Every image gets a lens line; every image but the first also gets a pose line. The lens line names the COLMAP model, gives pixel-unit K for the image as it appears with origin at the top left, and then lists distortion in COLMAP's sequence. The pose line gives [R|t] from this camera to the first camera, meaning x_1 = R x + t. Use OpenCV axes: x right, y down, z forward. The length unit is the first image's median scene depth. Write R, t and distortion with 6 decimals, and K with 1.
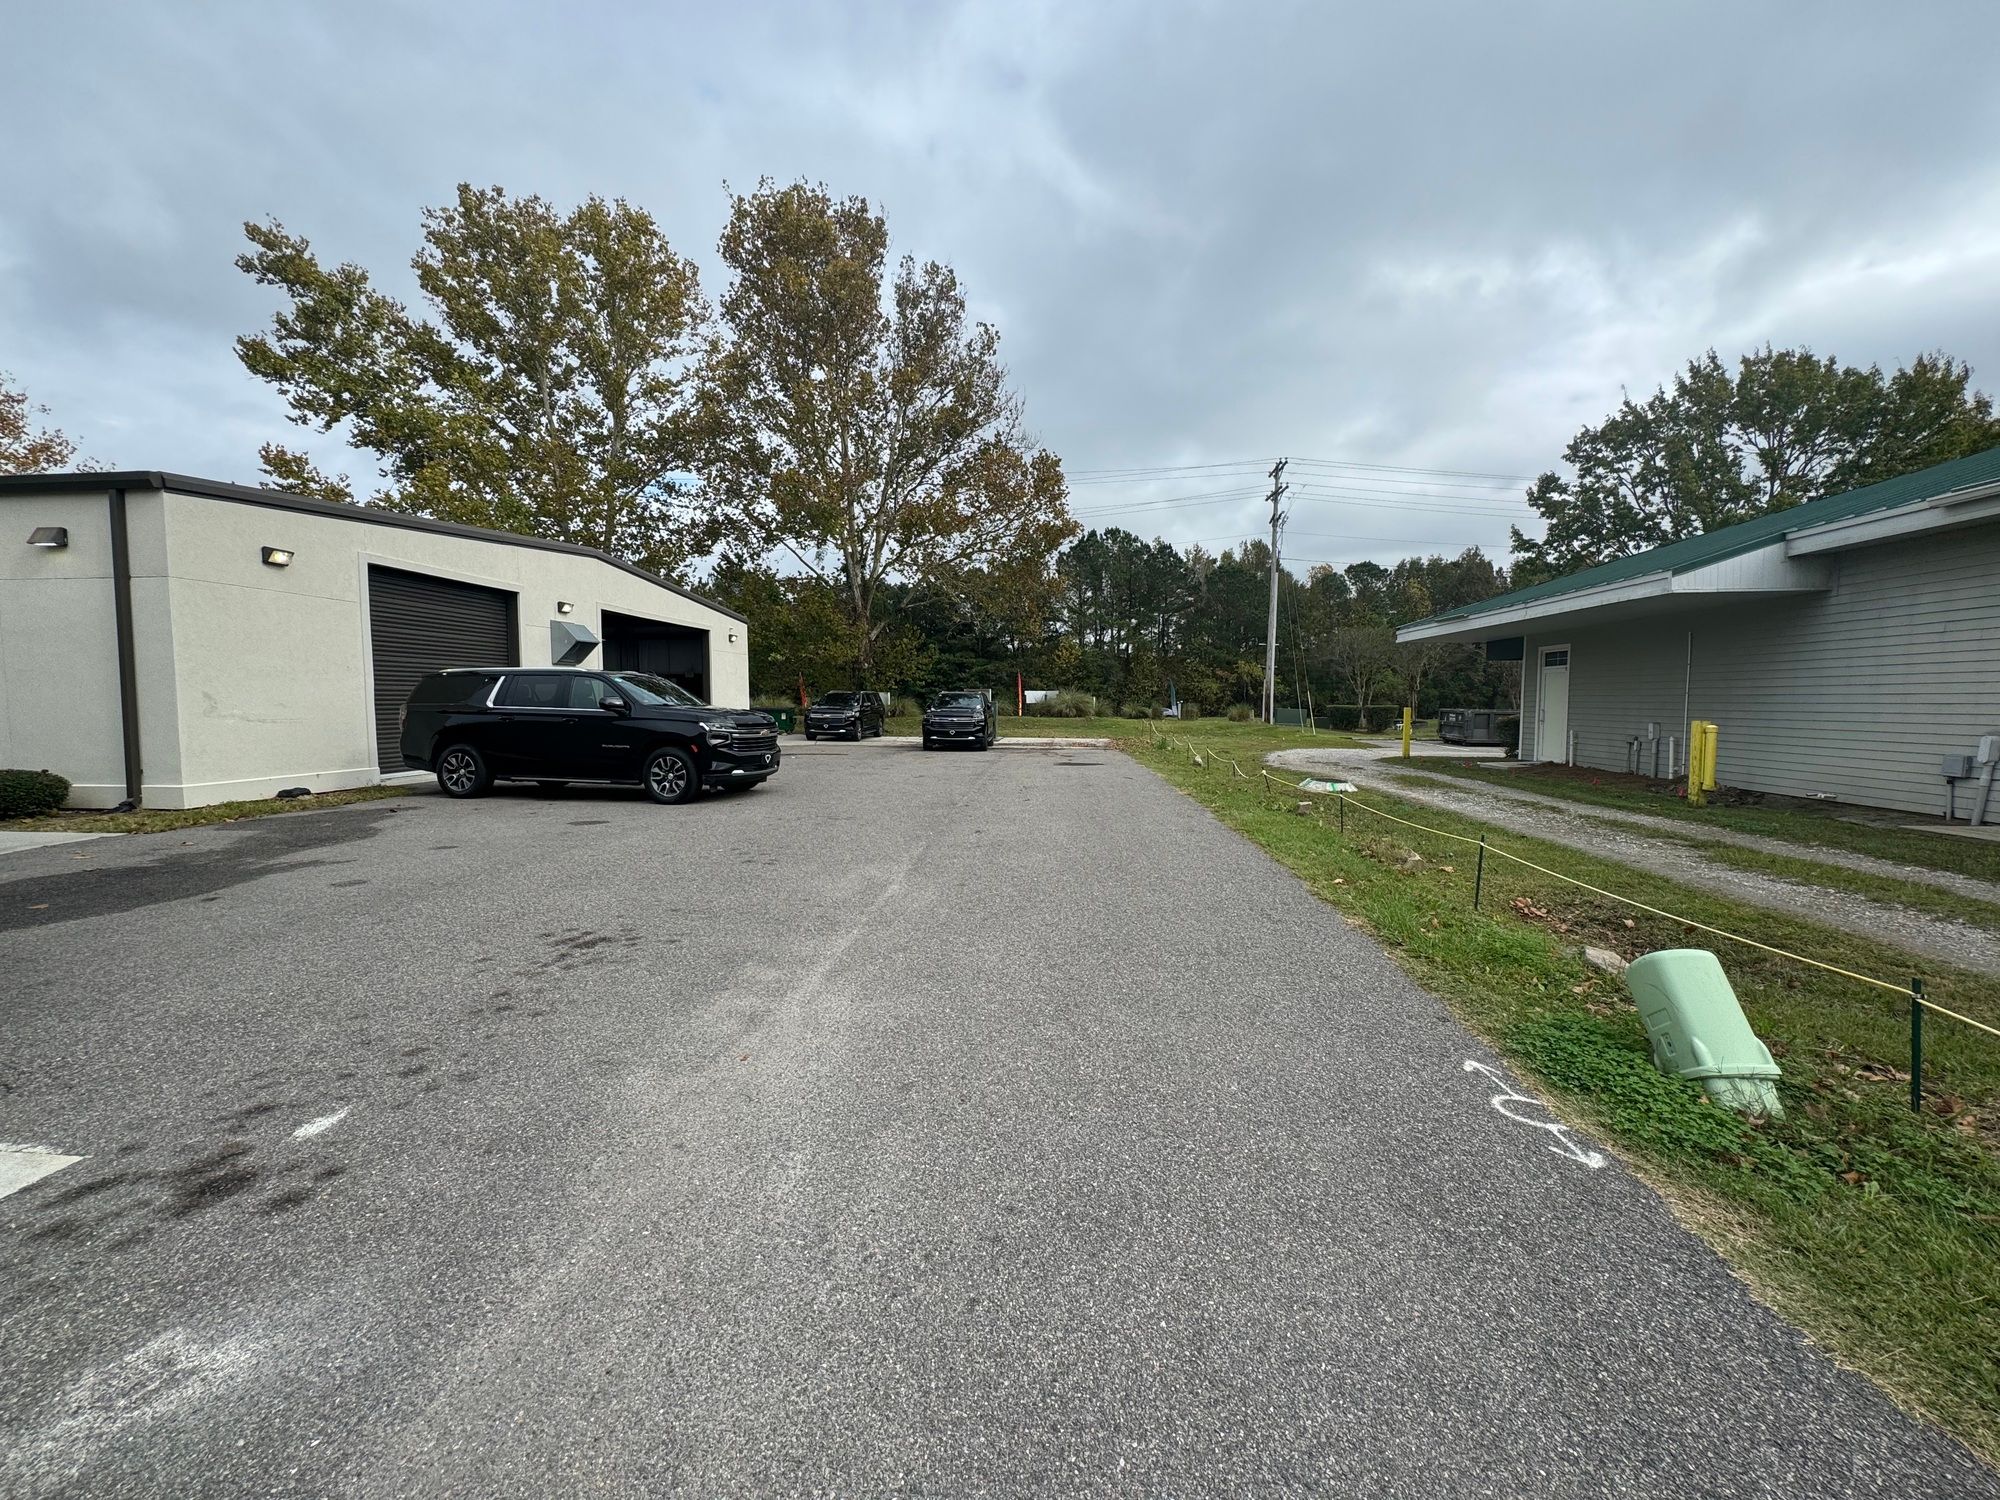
lens RADIAL K [[795.3, 0, 1000.3], [0, 795.3, 752.4], [0, 0, 1]] dist [0.000197, 0.000299]
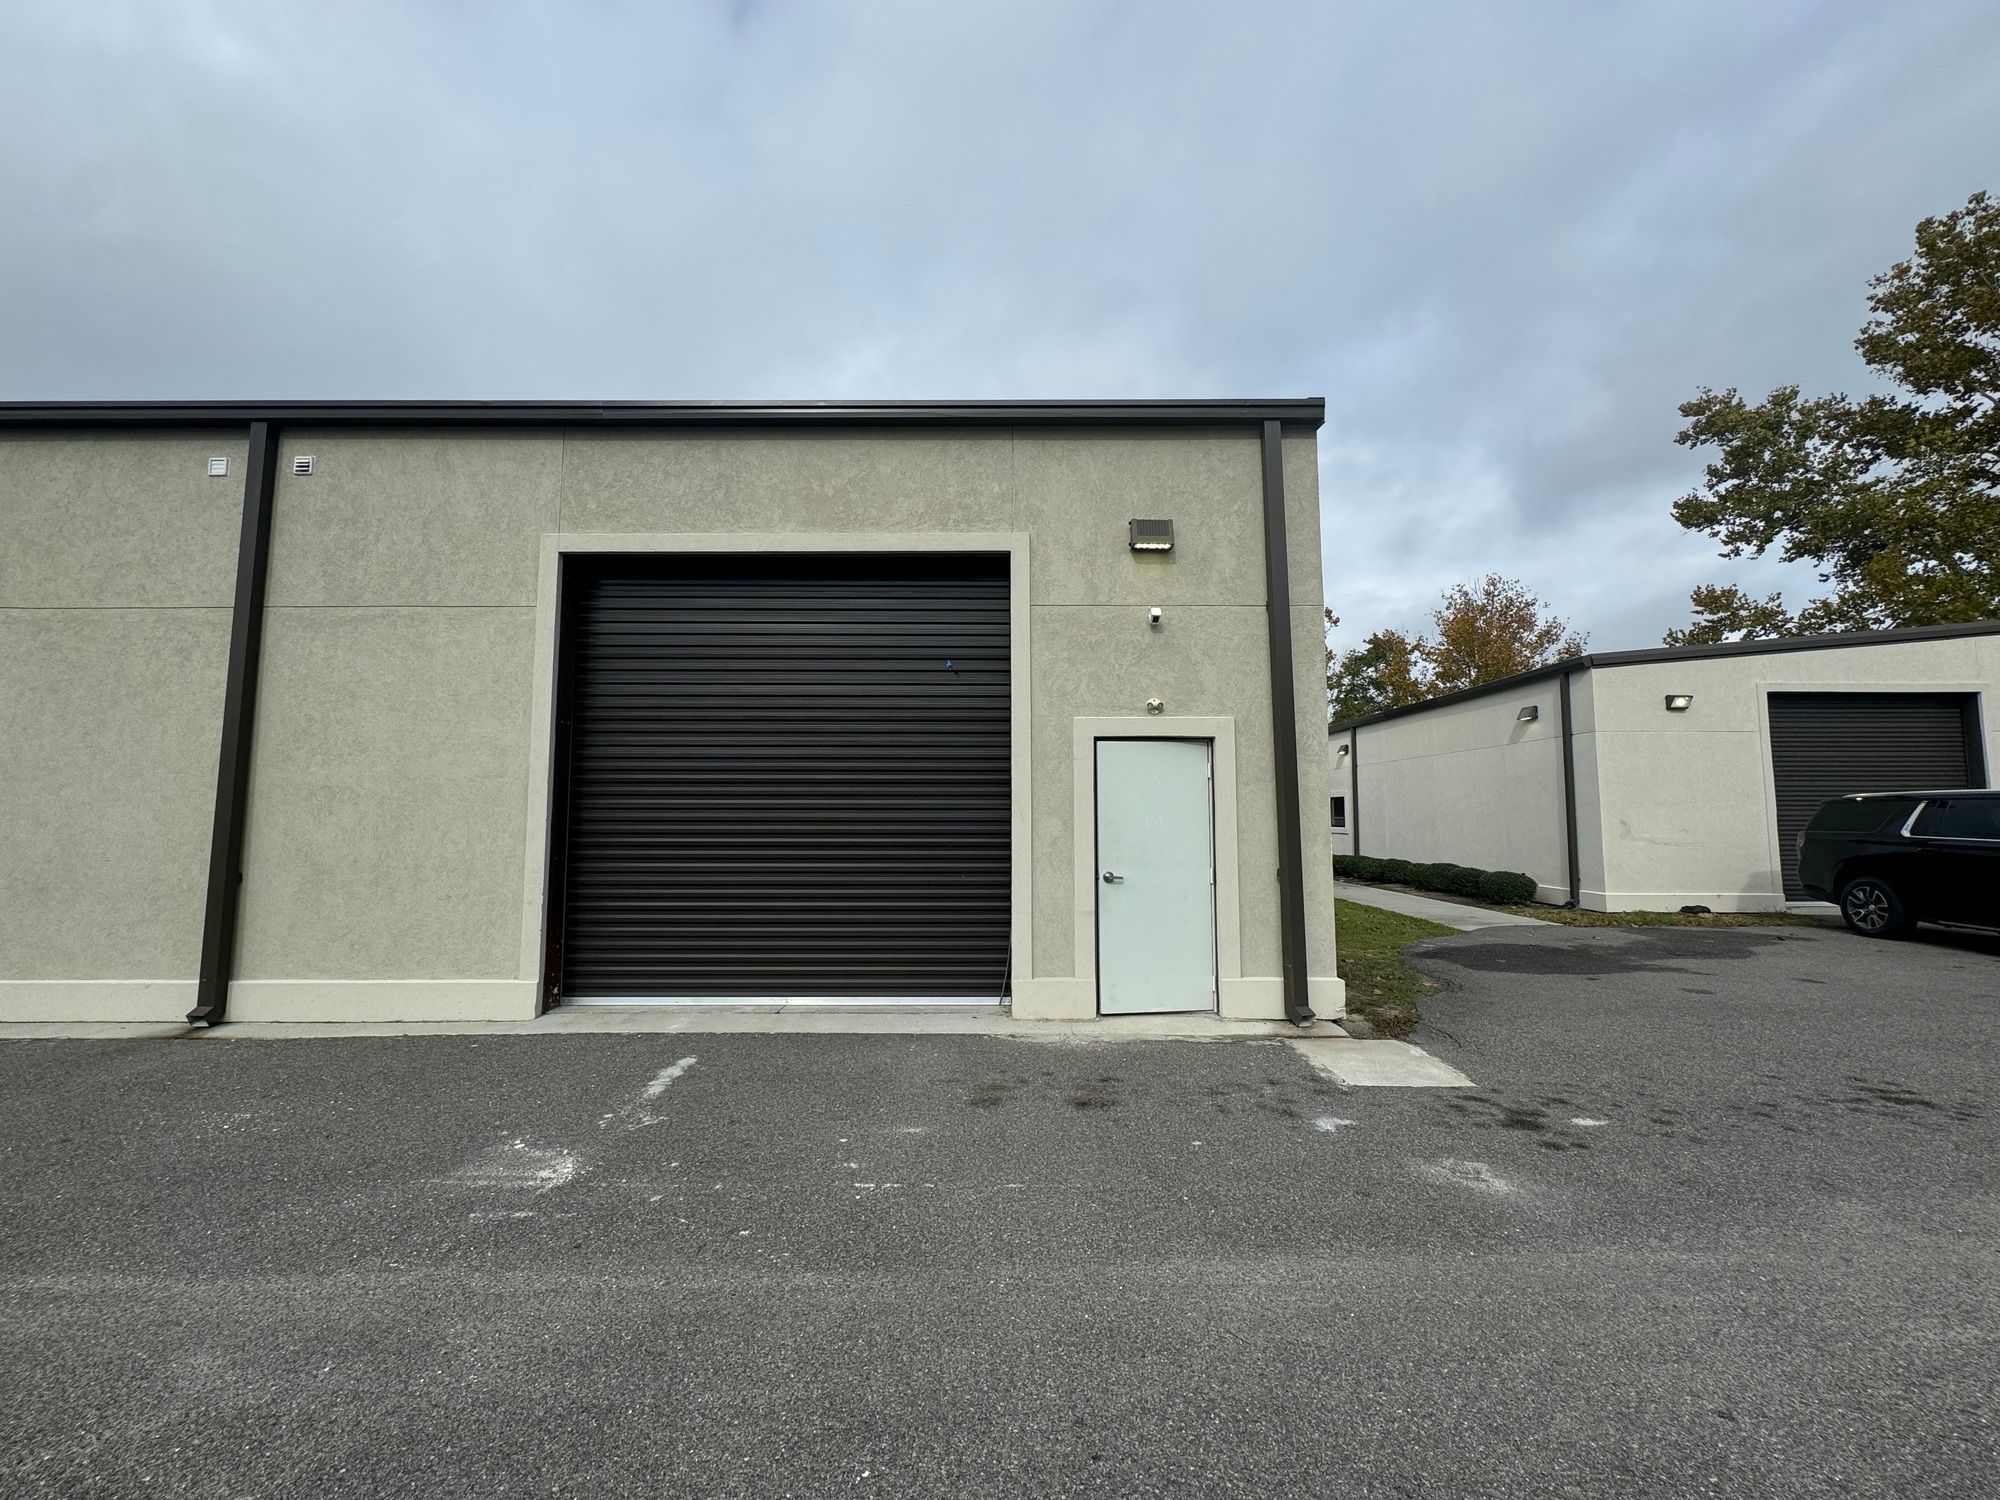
lens RADIAL K [[795.3, 0, 1000.3], [0, 795.3, 752.4], [0, 0, 1]] dist [0.000197, 0.000299]
pose [[0.088361, -0.080475, -0.992832, 0.110189], [-0.064916, 0.994147, -0.086359, -0.006290], [0.993971, 0.072082, 0.082620, -0.053799]]
